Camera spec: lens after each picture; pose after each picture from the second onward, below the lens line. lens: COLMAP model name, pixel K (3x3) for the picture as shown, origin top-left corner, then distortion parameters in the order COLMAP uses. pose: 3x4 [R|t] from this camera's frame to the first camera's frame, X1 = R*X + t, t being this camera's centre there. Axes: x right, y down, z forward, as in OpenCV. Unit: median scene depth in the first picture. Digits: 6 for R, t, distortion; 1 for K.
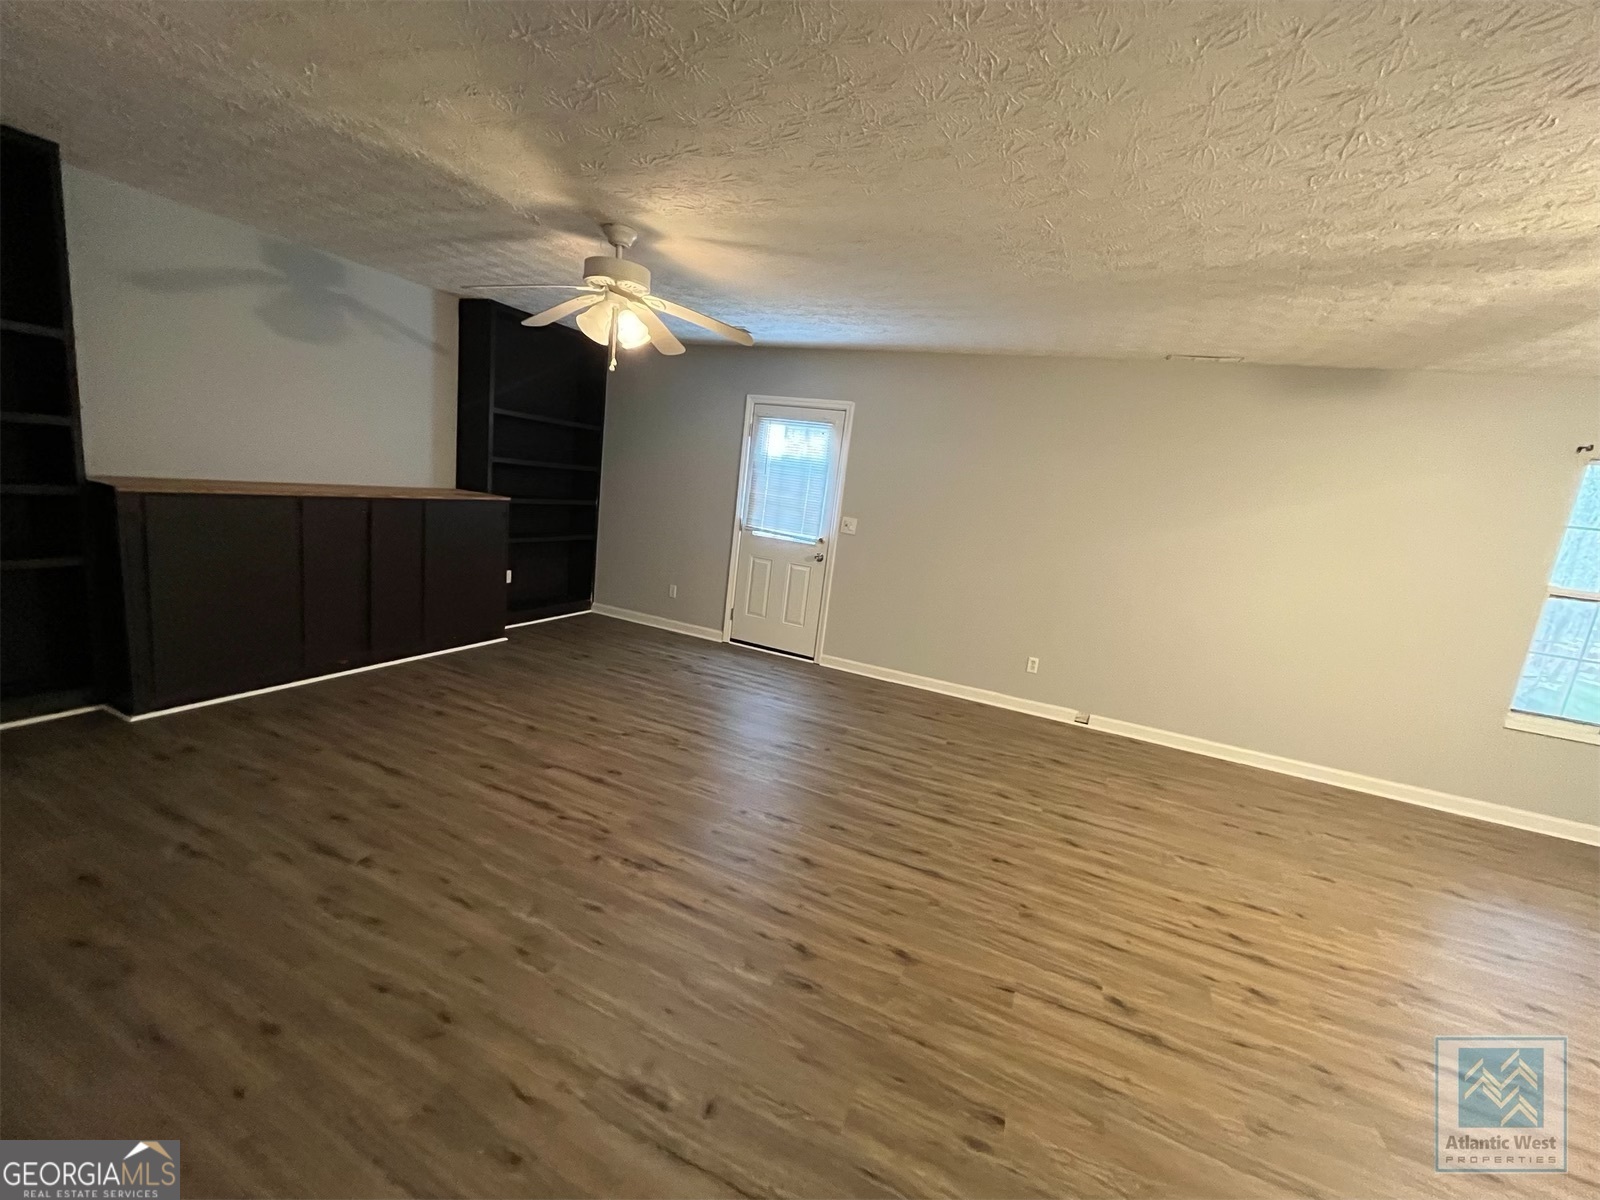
lens RADIAL K [[645.6, 0, 799.2], [0, 645.6, 595.5], [0, 0, 1]] dist [0.000070, -0.000227]
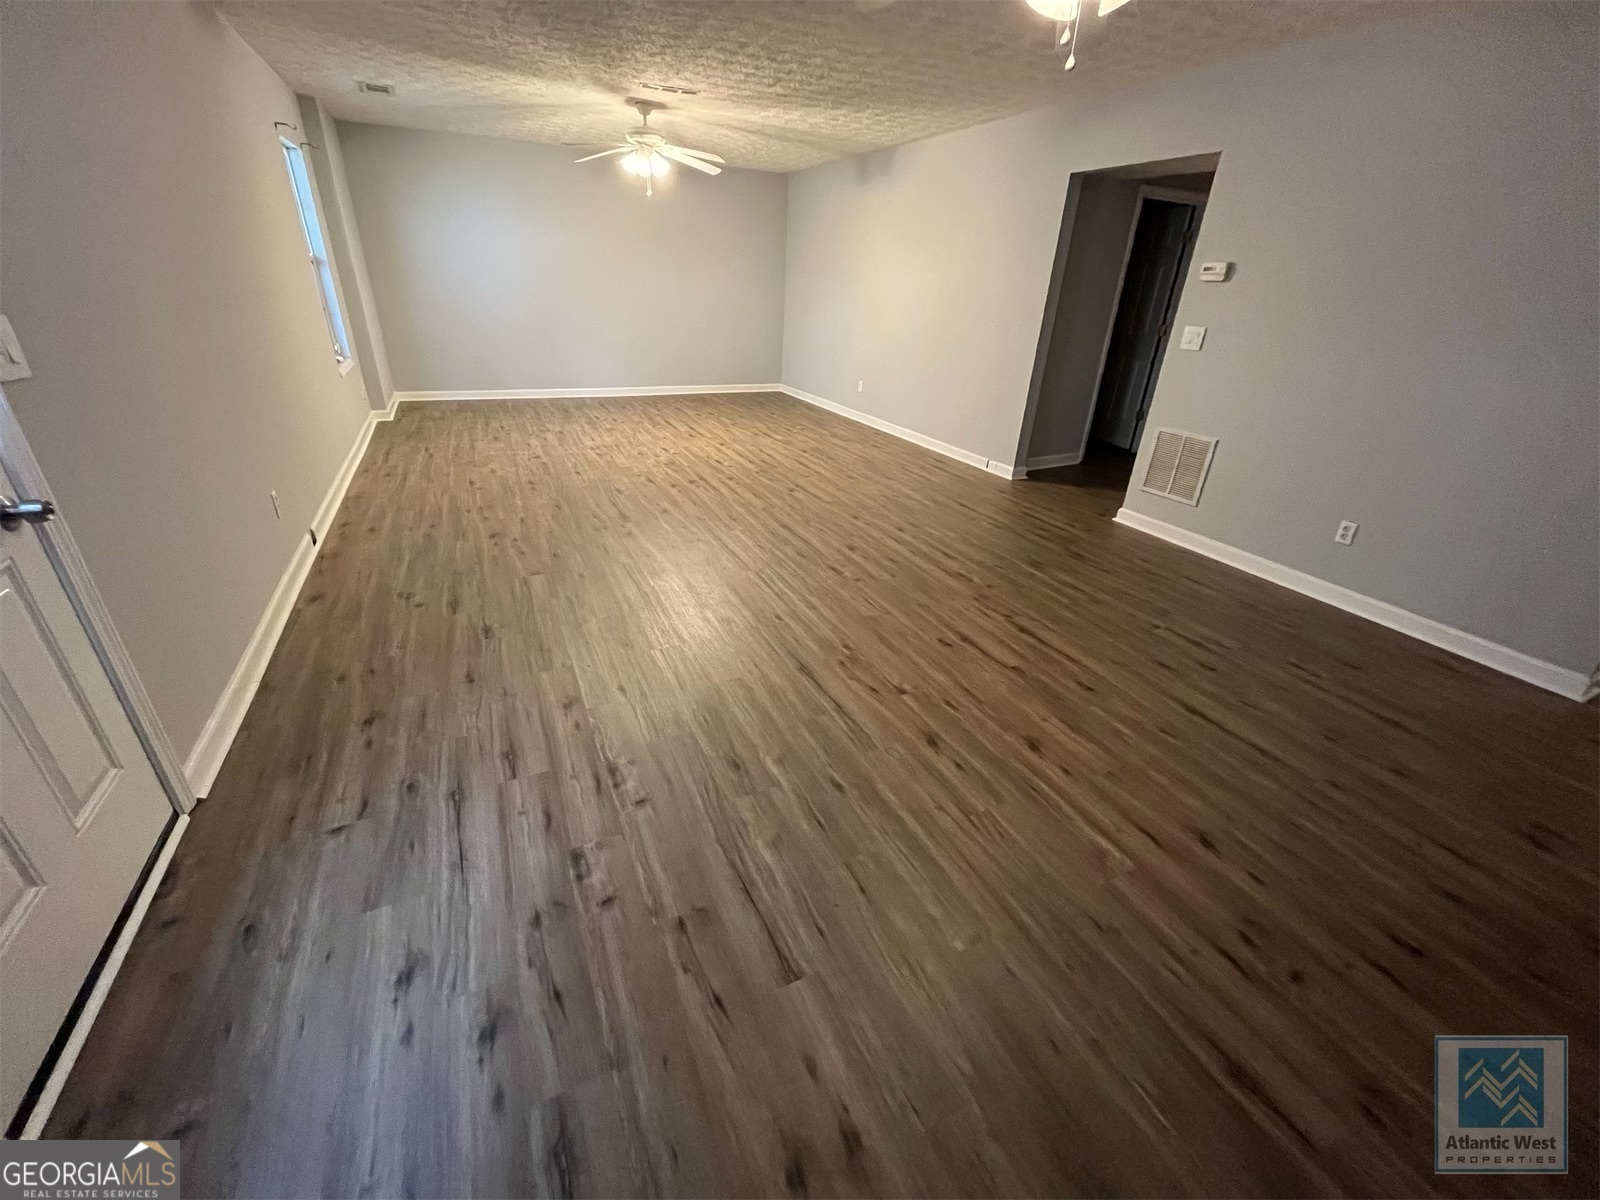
lens RADIAL K [[645.6, 0, 799.2], [0, 645.6, 595.5], [0, 0, 1]] dist [0.000070, -0.000227]
pose [[-0.746756, -0.418839, 0.516653, -0.567305], [-0.014300, 0.786737, 0.617122, -0.325025], [-0.664945, 0.453451, -0.593490, 1.628233]]
